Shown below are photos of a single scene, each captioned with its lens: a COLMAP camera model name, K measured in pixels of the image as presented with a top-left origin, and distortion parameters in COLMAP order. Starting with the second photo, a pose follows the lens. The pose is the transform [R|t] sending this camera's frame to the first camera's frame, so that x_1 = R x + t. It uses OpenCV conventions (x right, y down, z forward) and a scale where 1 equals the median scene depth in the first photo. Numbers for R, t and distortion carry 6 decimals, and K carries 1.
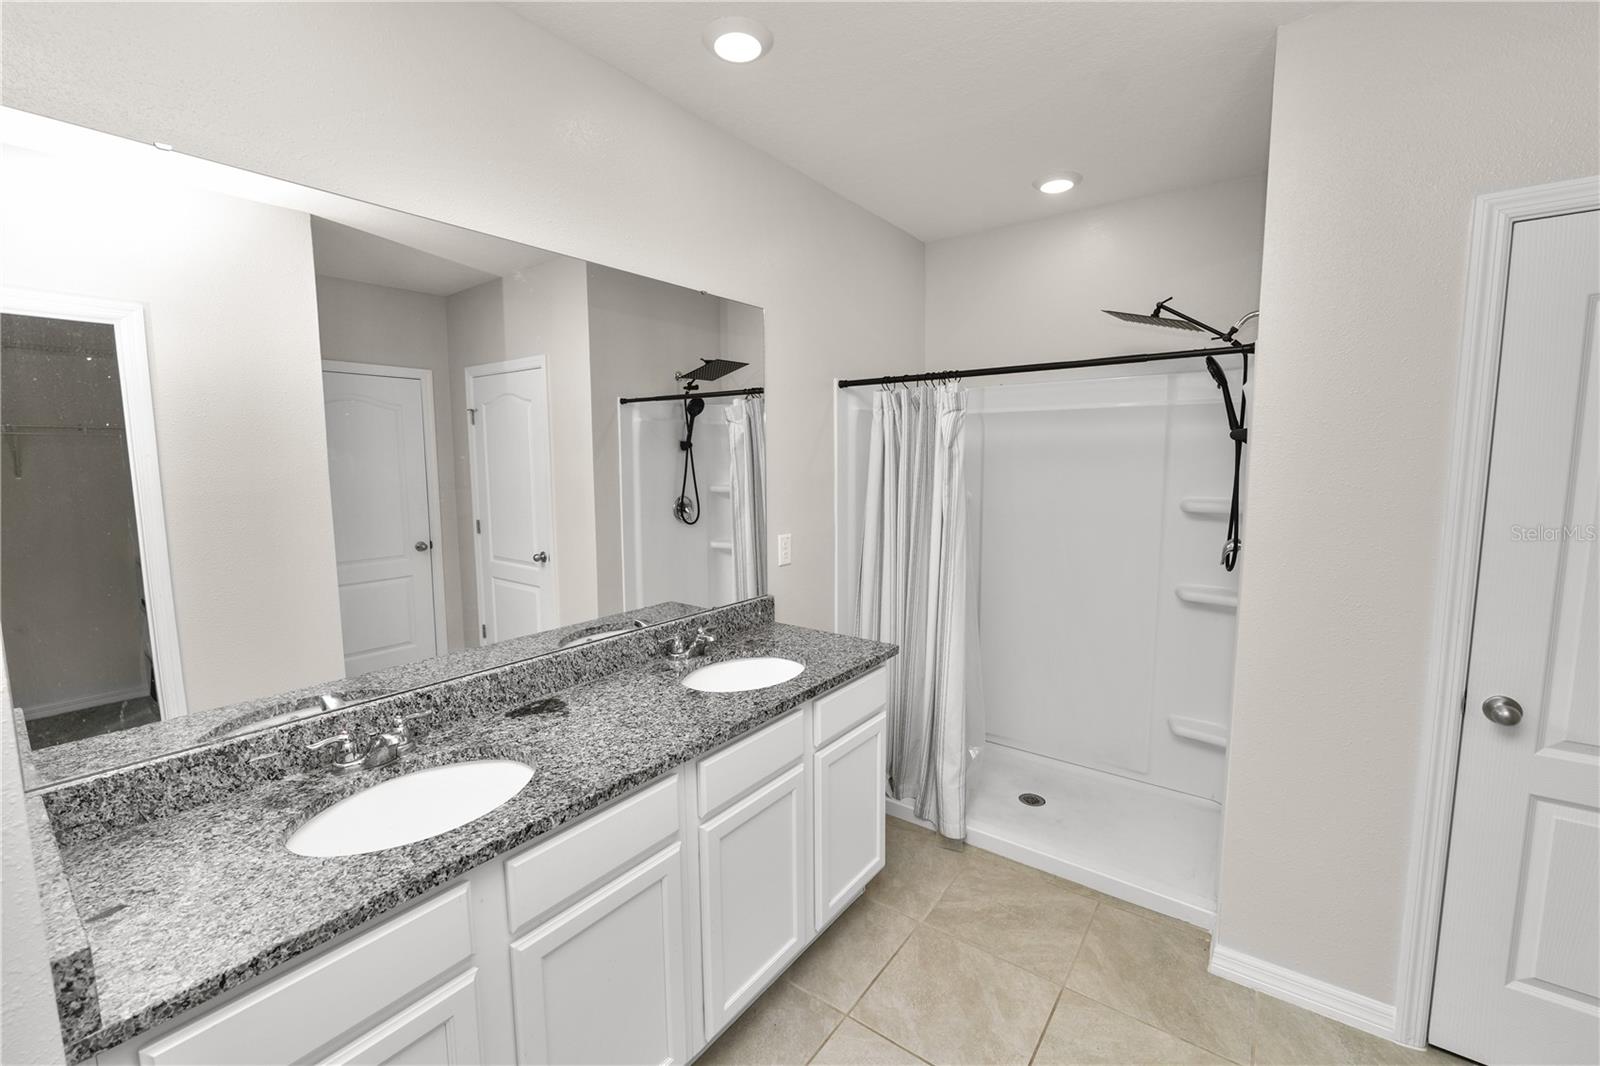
lens RADIAL K [[651.7, 0, 804.5], [0, 651.7, 526.5], [0, 0, 1]] dist [-0.013483, 0.001289]
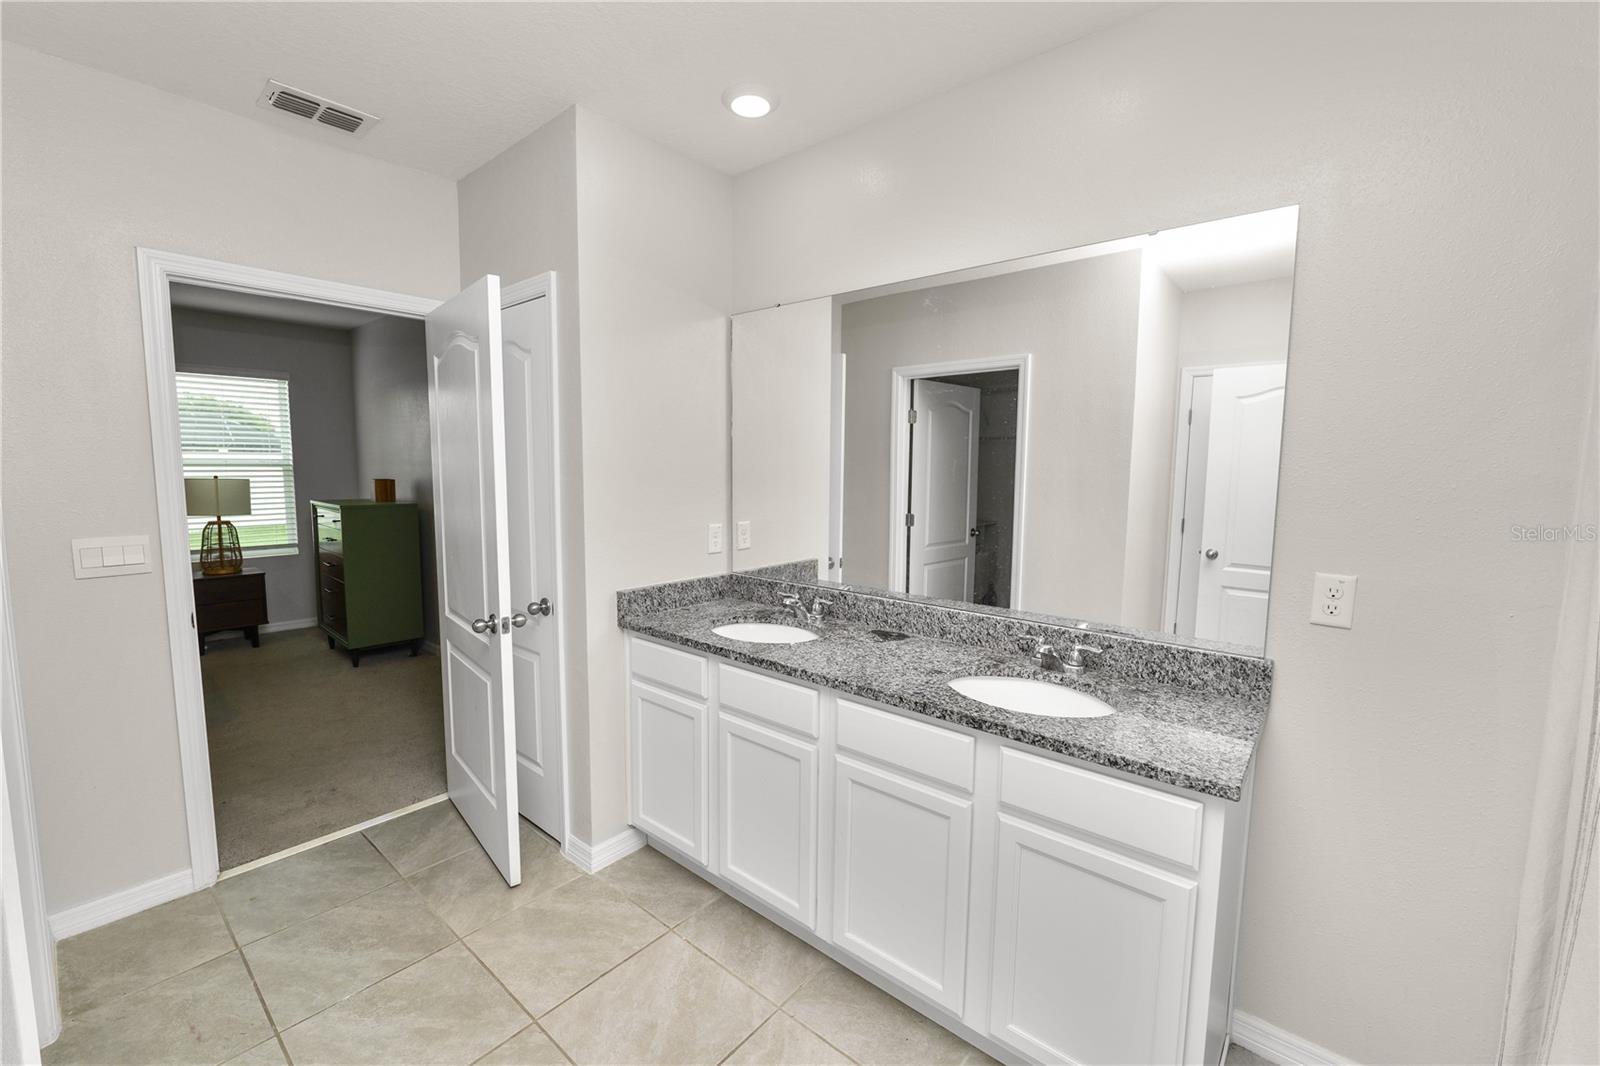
lens RADIAL K [[651.7, 0, 798.2], [0, 651.7, 530.0], [0, 0, 1]] dist [-0.013483, 0.001289]
pose [[-0.065475, 0.101819, -0.992646, 0.837791], [-0.116340, 0.987217, 0.108936, -0.049106], [0.991049, 0.122617, -0.052792, 0.813774]]
